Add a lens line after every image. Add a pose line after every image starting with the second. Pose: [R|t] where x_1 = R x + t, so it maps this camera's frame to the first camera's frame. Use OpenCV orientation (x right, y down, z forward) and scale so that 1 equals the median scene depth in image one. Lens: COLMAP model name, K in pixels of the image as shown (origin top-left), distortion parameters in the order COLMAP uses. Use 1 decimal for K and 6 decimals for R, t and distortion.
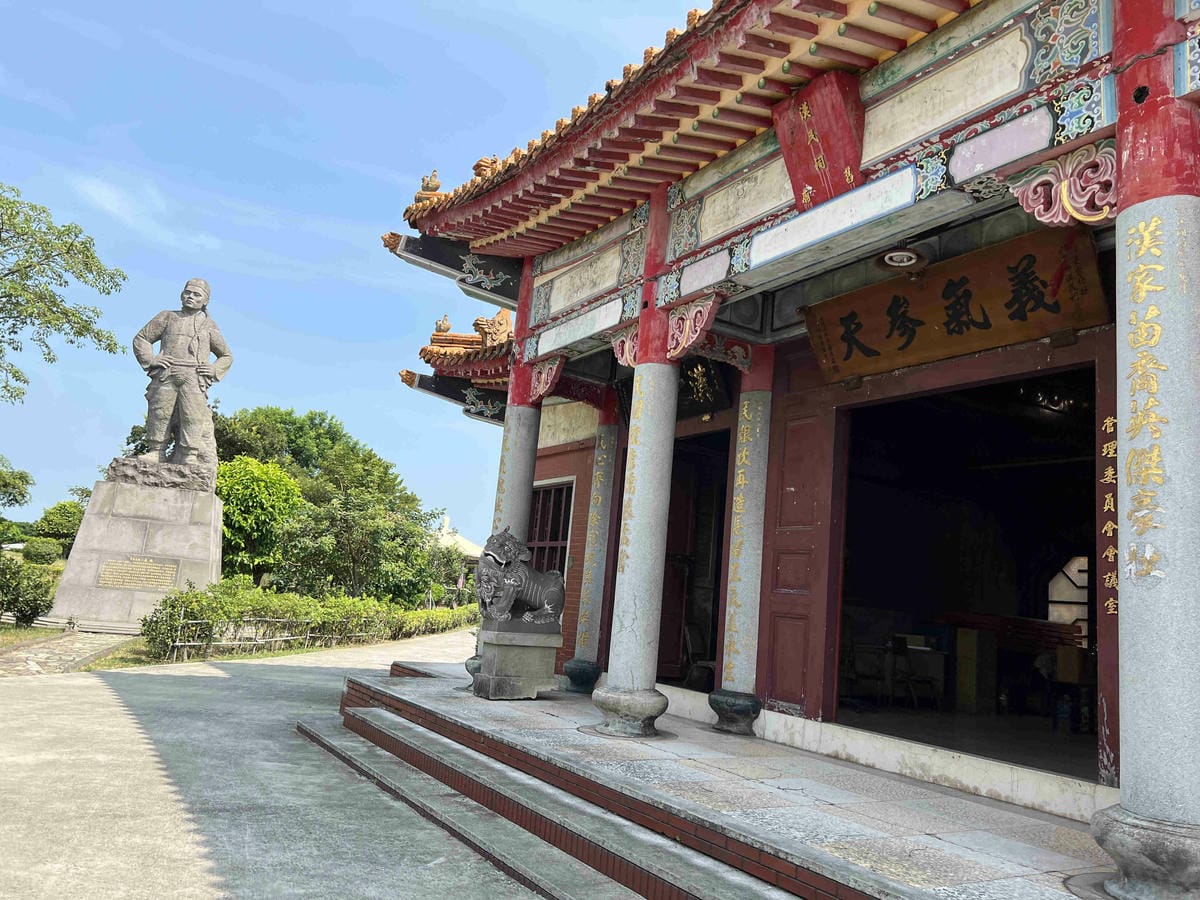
lens RADIAL K [[863.4, 0, 600.0], [0, 863.4, 450.0], [0, 0, 1]] dist [0.045894, -0.085085]
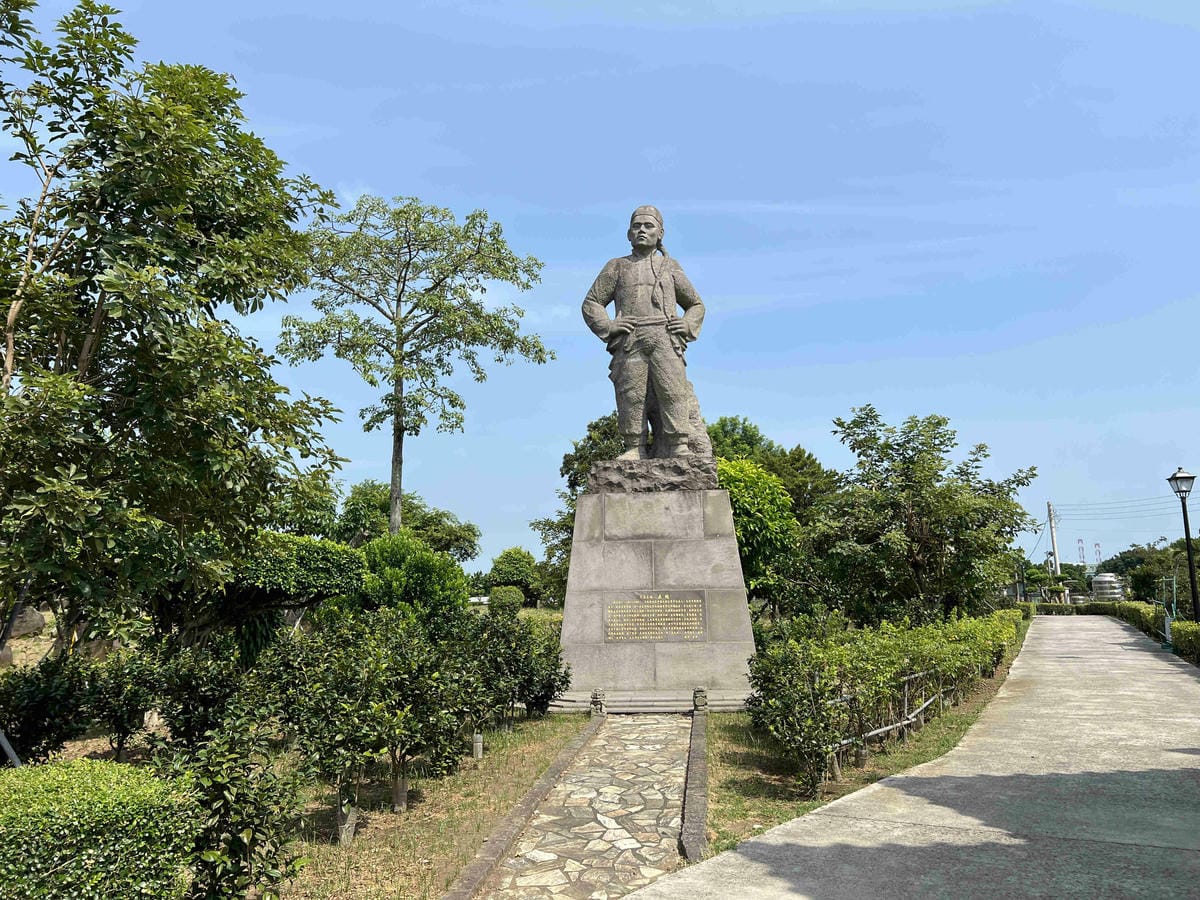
lens RADIAL K [[863.4, 0, 600.0], [0, 863.4, 450.0], [0, 0, 1]] dist [0.045894, -0.085085]
pose [[0.901402, -0.176245, -0.395490, -0.257808], [0.169795, 0.984129, -0.051569, 0.036774], [0.398302, -0.020668, 0.917021, 0.329868]]
